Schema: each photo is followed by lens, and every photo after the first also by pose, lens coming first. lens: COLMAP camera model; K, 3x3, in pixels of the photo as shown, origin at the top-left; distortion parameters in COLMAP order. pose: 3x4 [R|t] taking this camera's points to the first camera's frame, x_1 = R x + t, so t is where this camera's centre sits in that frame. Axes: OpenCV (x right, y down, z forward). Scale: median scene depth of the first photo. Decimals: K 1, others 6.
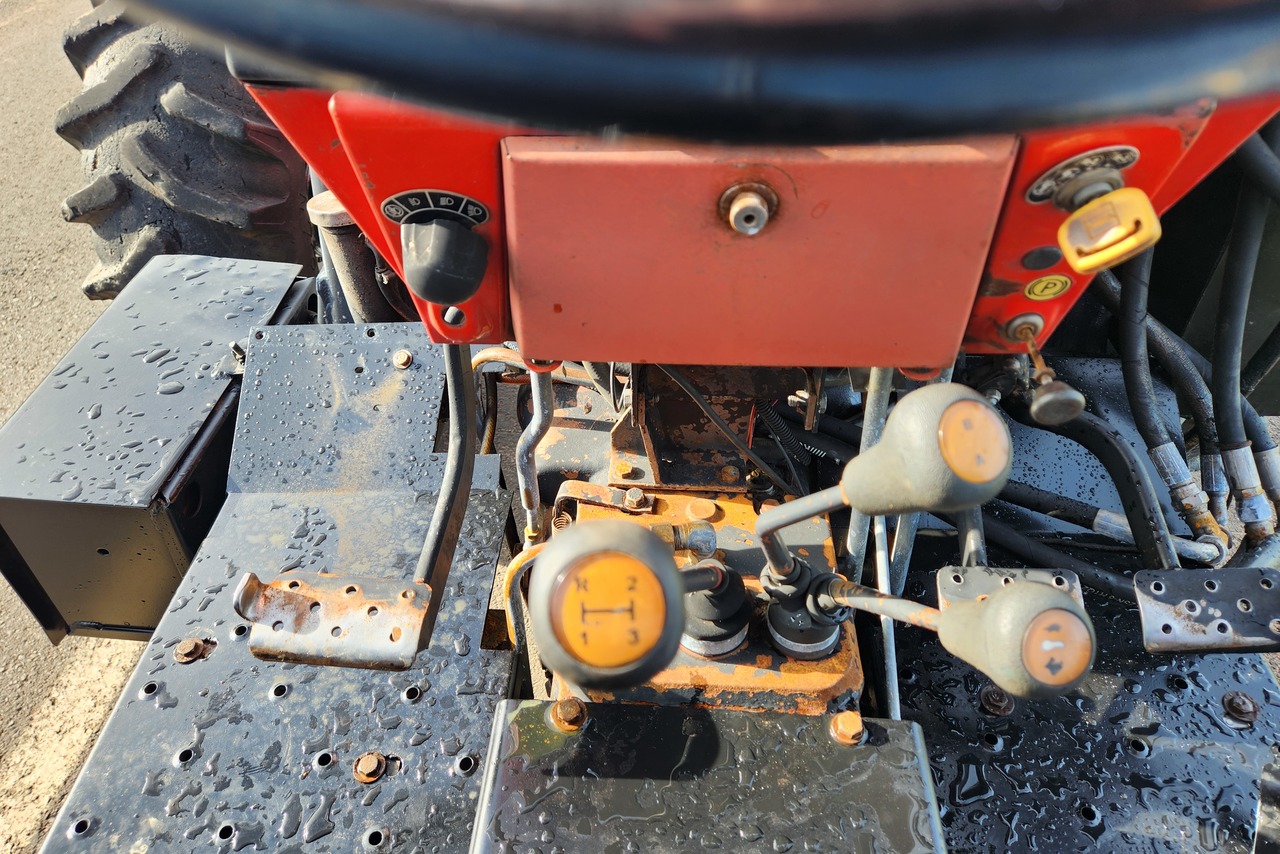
lens RADIAL K [[853.4, 0, 613.0], [0, 853.4, 439.0], [0, 0, 1]] dist [0.079375, -0.064022]
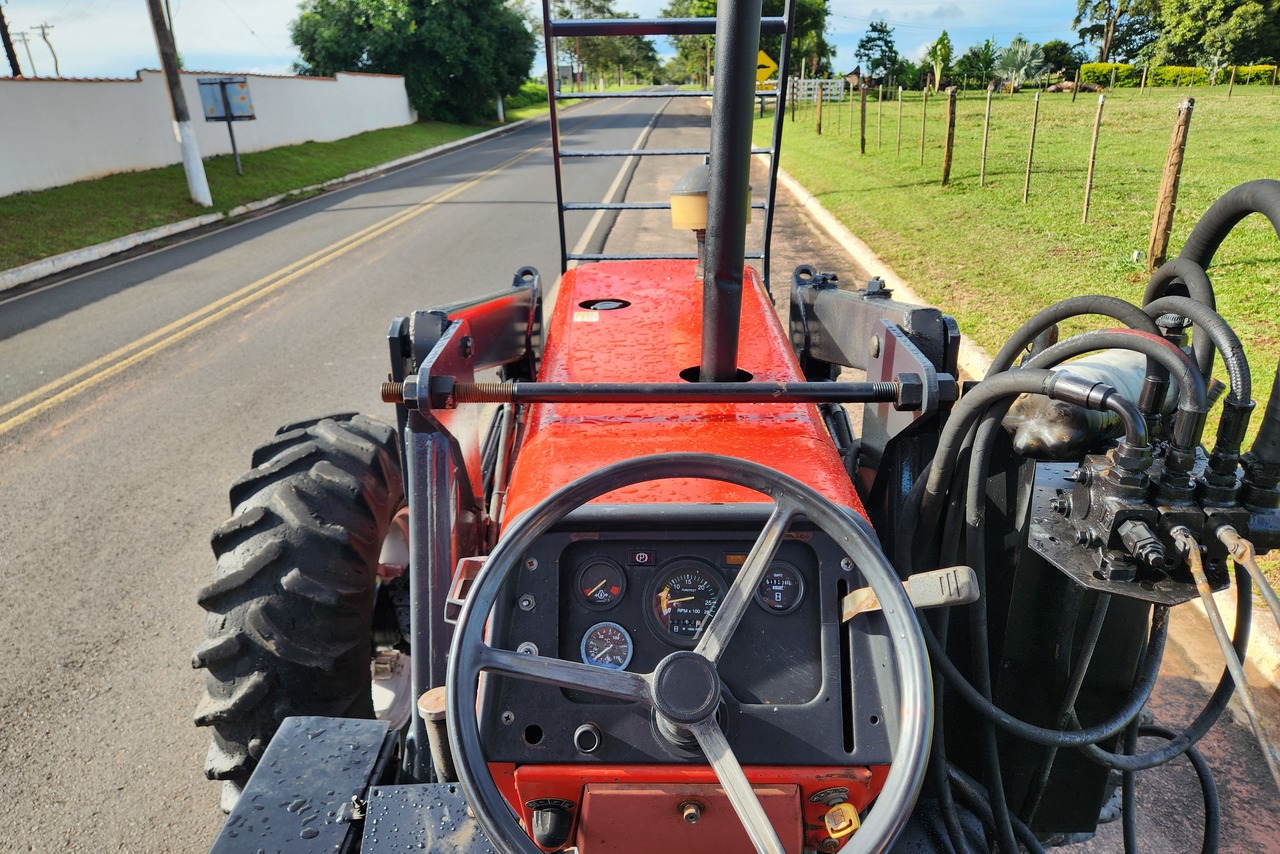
lens RADIAL K [[853.4, 0, 613.0], [0, 853.4, 439.0], [0, 0, 1]] dist [0.079375, -0.064022]
pose [[0.999118, -0.008125, 0.041206, -0.037262], [0.021912, 0.937840, -0.346375, -0.106718], [-0.035830, 0.346972, 0.937191, -0.403287]]
